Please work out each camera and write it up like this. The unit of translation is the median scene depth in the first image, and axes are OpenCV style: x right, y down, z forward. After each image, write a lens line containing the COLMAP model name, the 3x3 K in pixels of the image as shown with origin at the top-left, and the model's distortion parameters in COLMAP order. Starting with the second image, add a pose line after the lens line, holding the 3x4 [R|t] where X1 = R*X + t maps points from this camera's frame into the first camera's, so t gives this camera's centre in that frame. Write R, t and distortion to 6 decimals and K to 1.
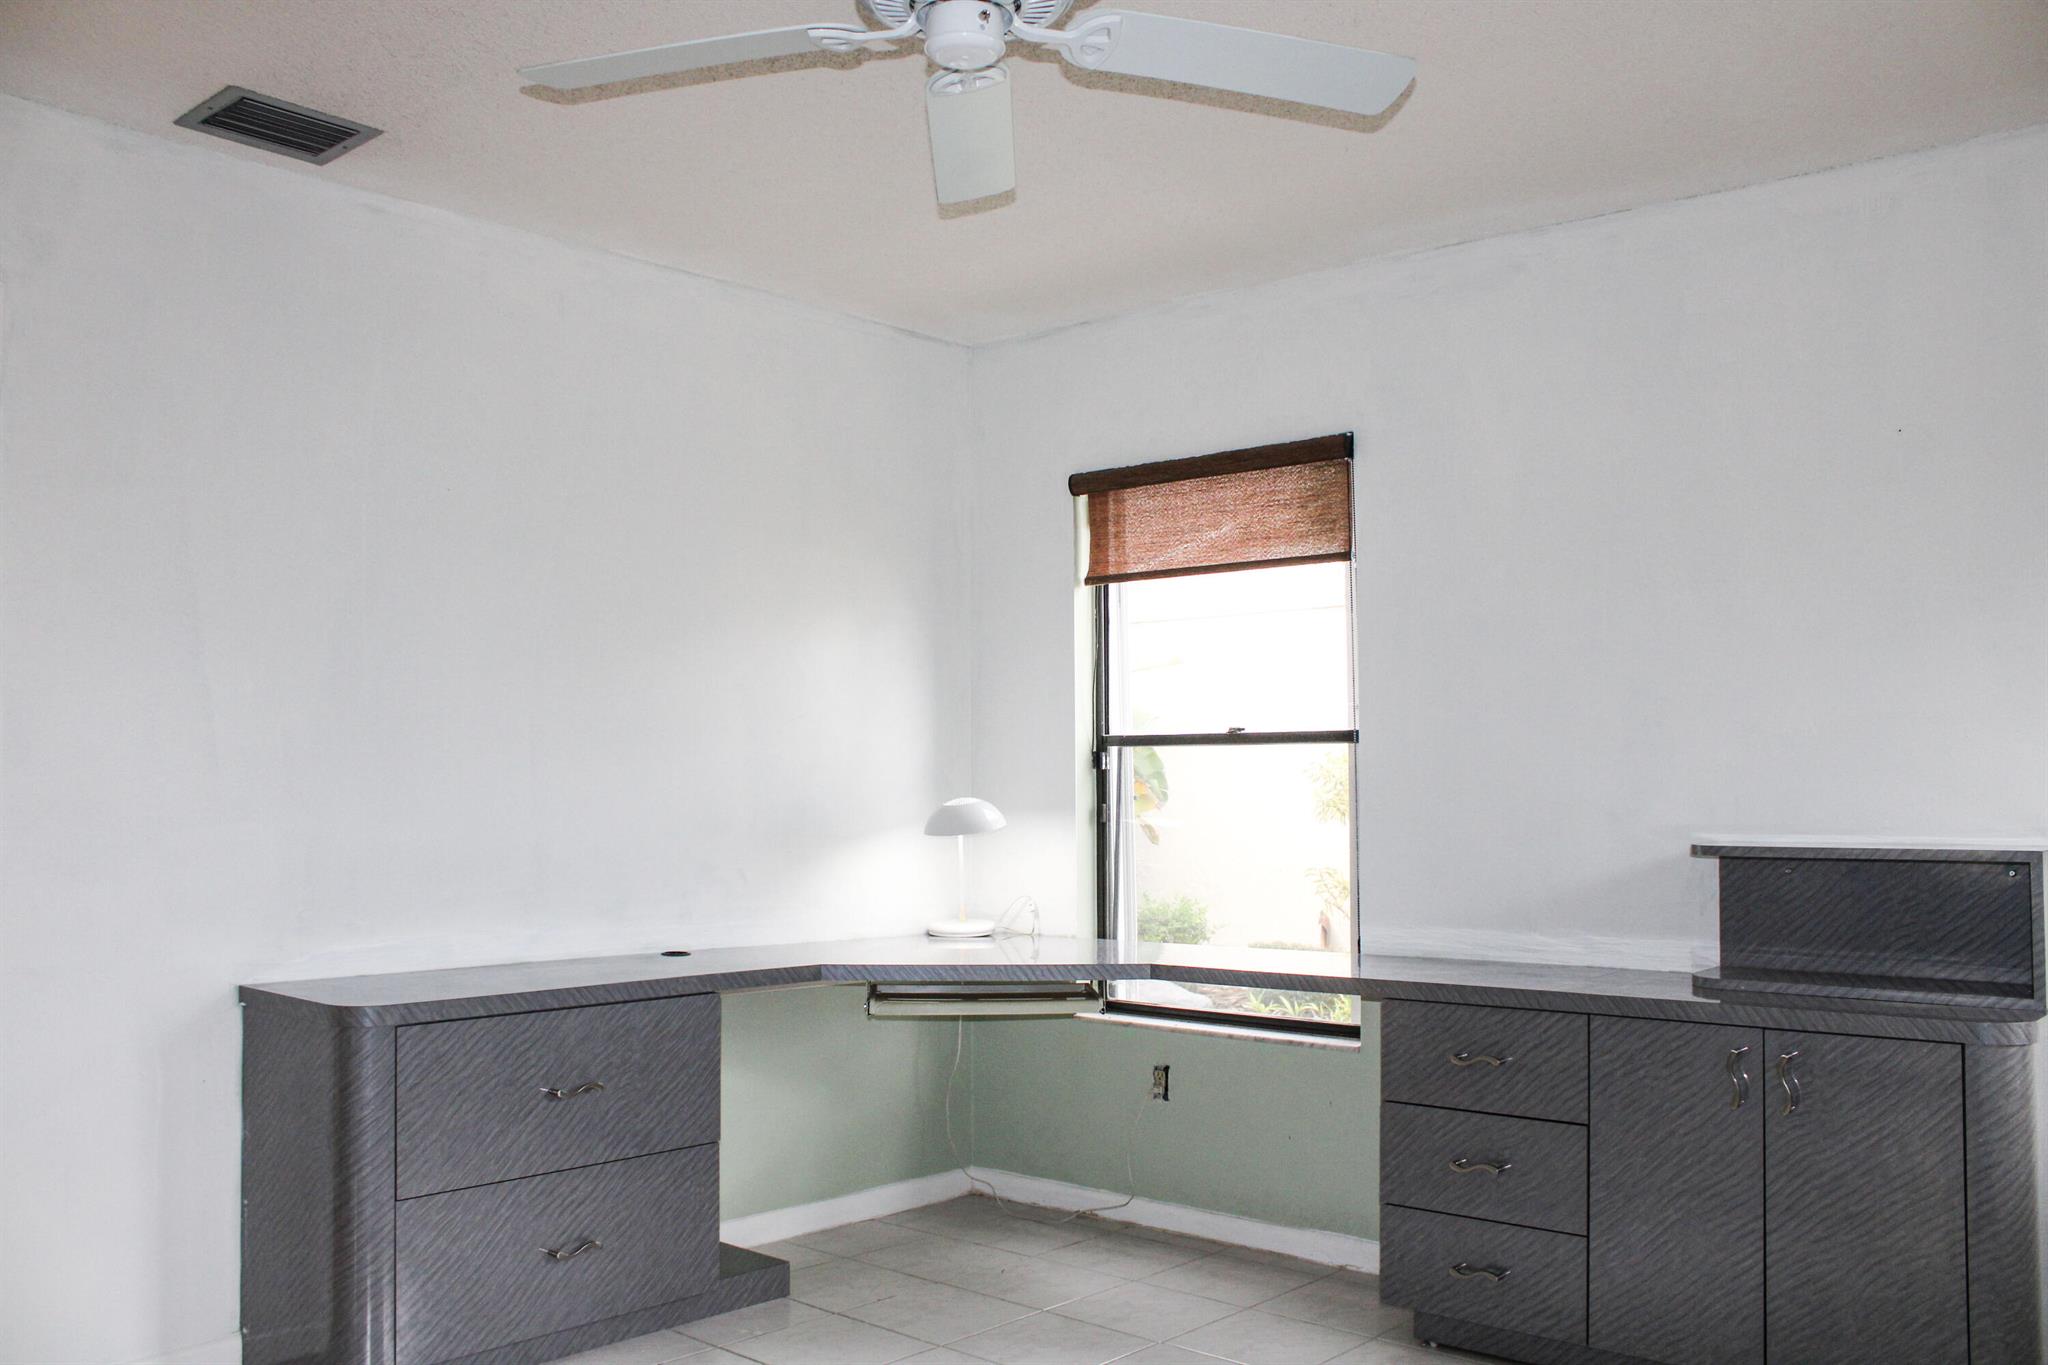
lens RADIAL K [[1727.3, 0, 1008.1], [0, 1727.3, 685.4], [0, 0, 1]] dist [-0.161532, 0.148530]
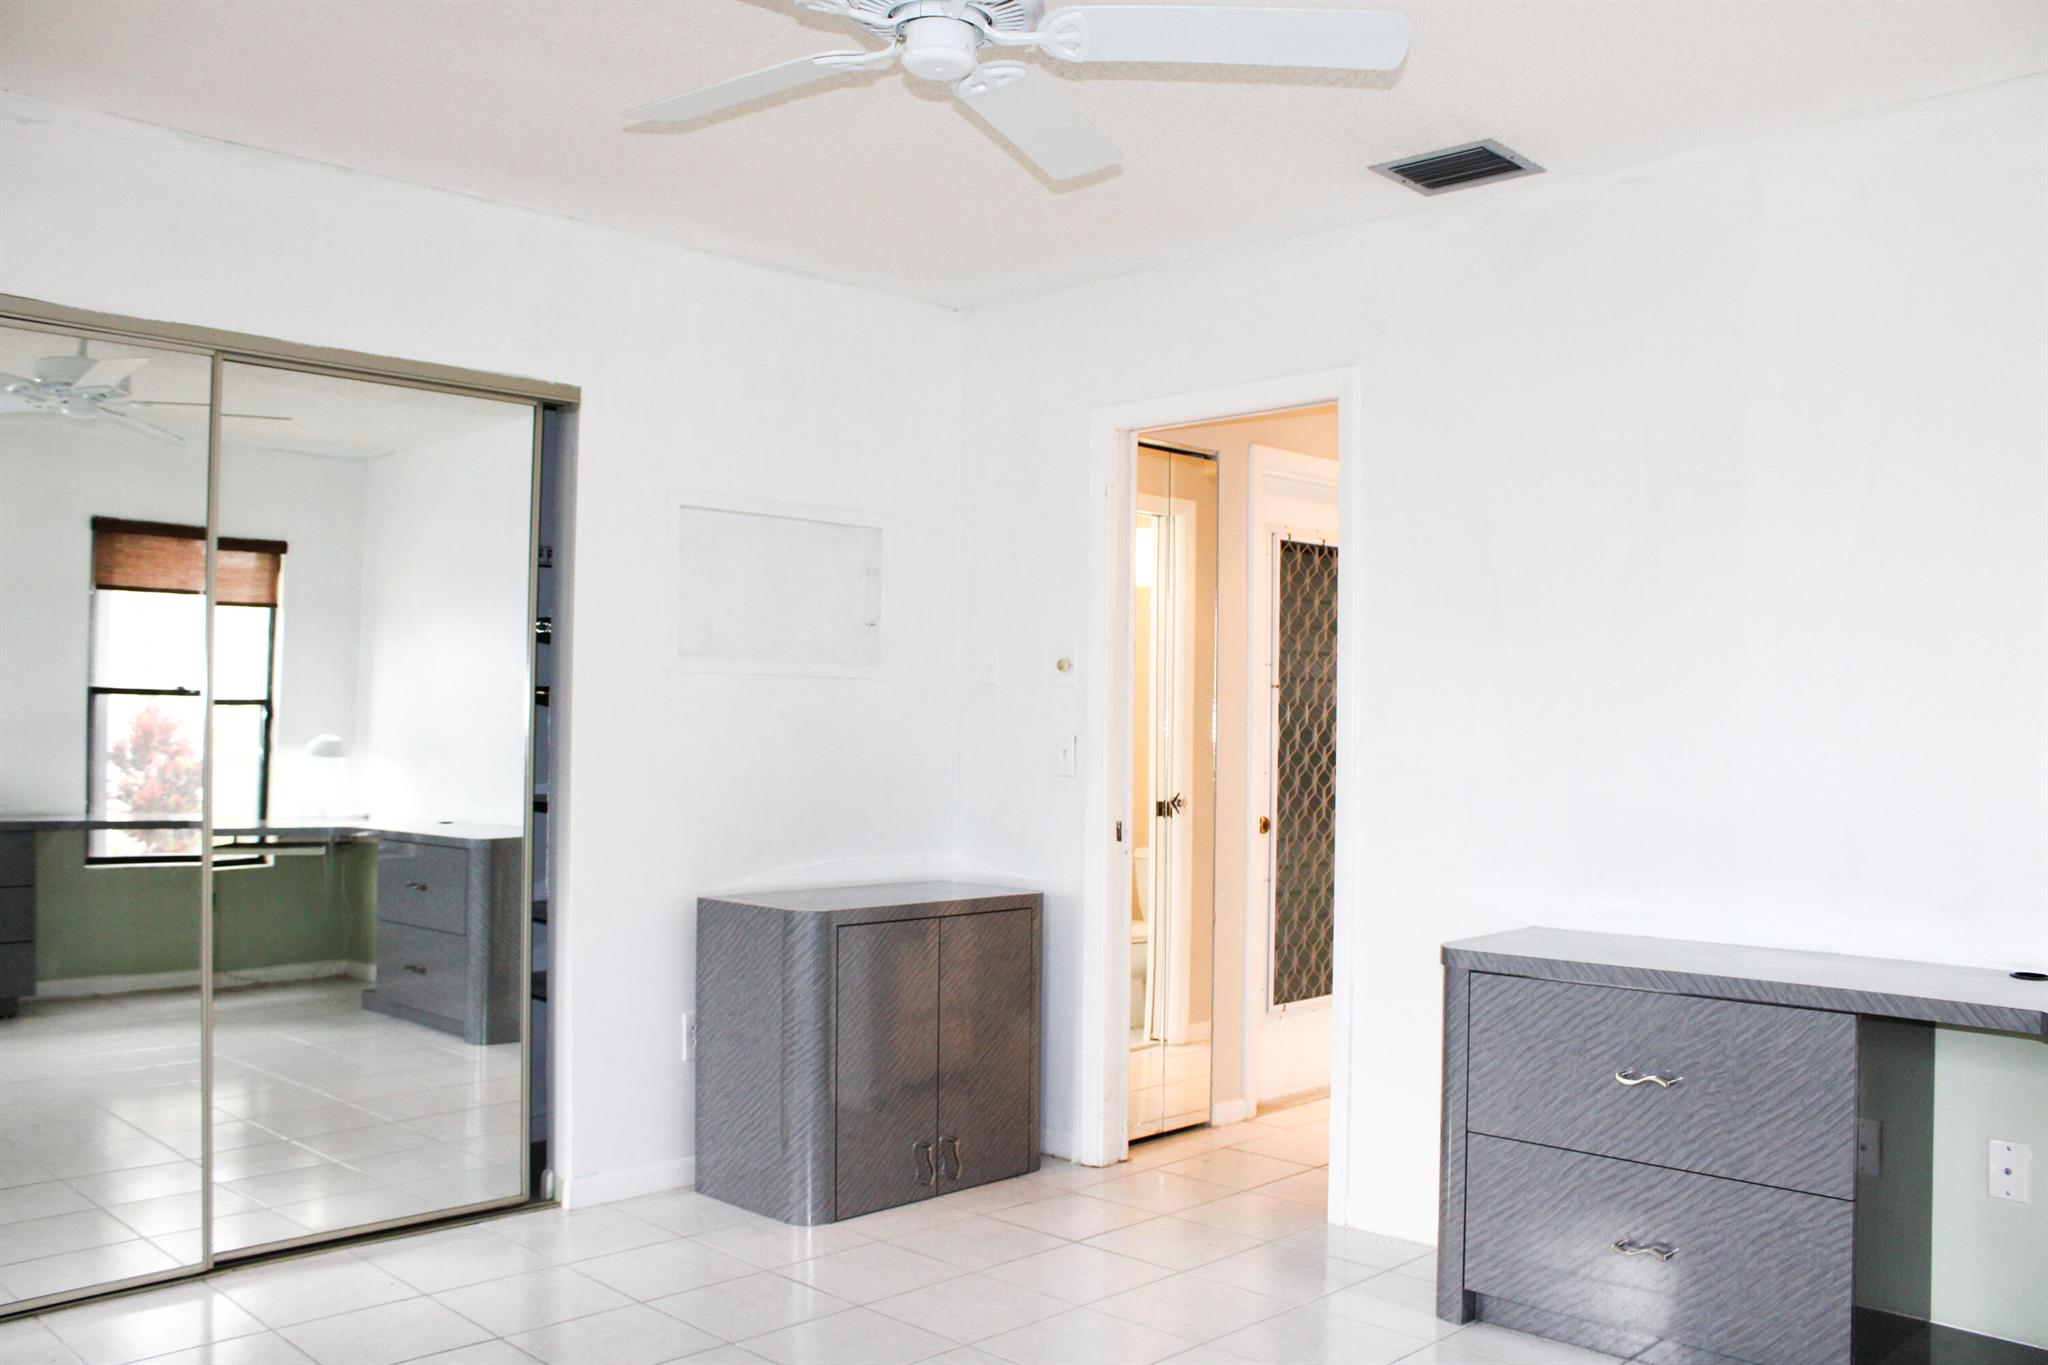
lens RADIAL K [[1727.3, 0, 1008.1], [0, 1727.3, 685.4], [0, 0, 1]] dist [-0.161532, 0.148530]
pose [[-0.049564, -0.027811, -0.998384, 0.713050], [0.033299, 0.999011, -0.029482, 0.039750], [0.998216, -0.034707, -0.048589, 0.729051]]
